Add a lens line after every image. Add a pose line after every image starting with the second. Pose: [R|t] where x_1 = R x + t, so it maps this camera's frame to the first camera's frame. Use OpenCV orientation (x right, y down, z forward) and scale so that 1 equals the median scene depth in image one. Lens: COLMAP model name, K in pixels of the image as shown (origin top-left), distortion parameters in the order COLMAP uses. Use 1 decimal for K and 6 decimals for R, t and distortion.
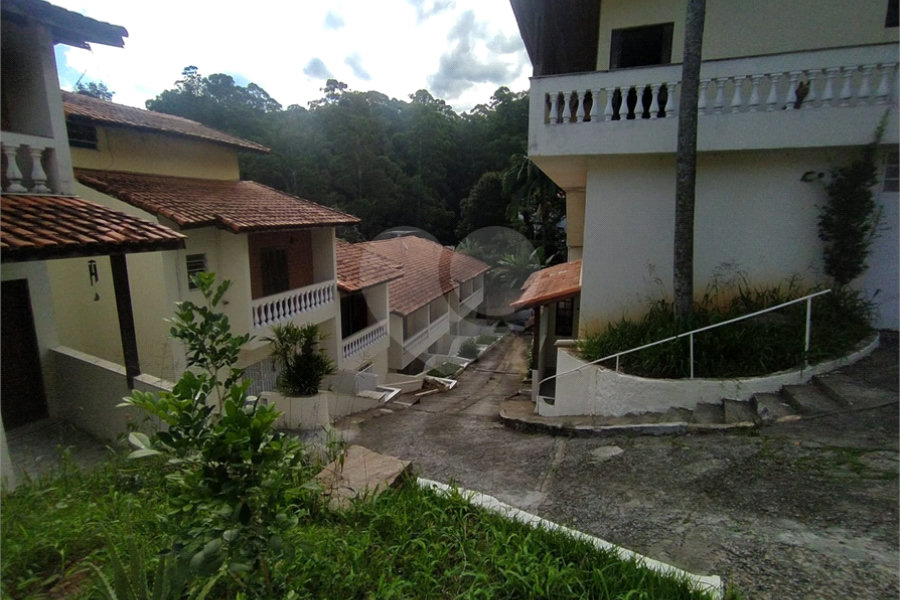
lens RADIAL K [[407.4, 0, 445.4], [0, 407.4, 275.9], [0, 0, 1]] dist [-0.010027, 0.017265]
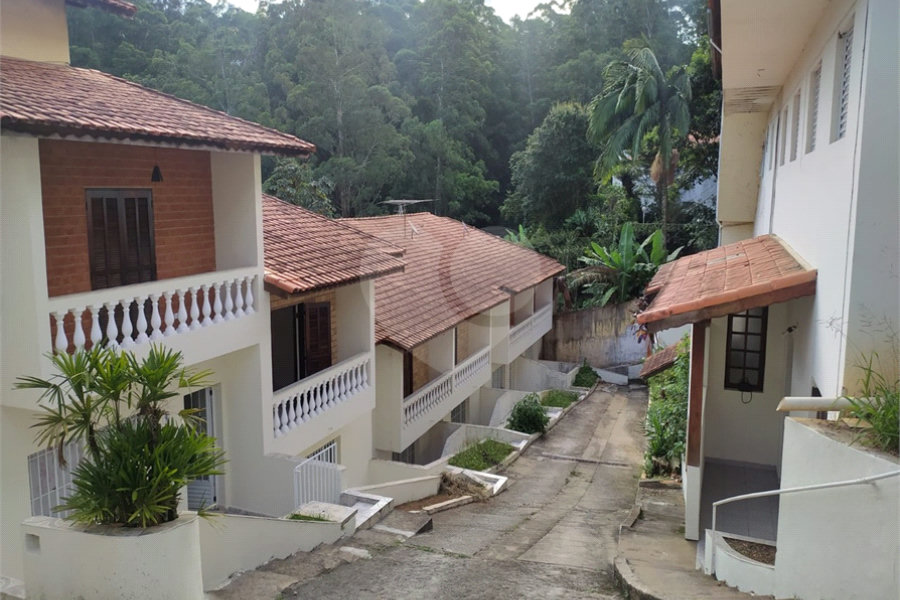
lens RADIAL K [[645.1, 0, 450.0], [0, 645.1, 300.0], [0, 0, 1]] dist [0.072318, -0.062793]
pose [[0.998807, 0.007511, -0.048253, -0.007803], [-0.007349, 0.999967, 0.003545, 0.043732], [0.048279, -0.003186, 0.998829, 0.243749]]
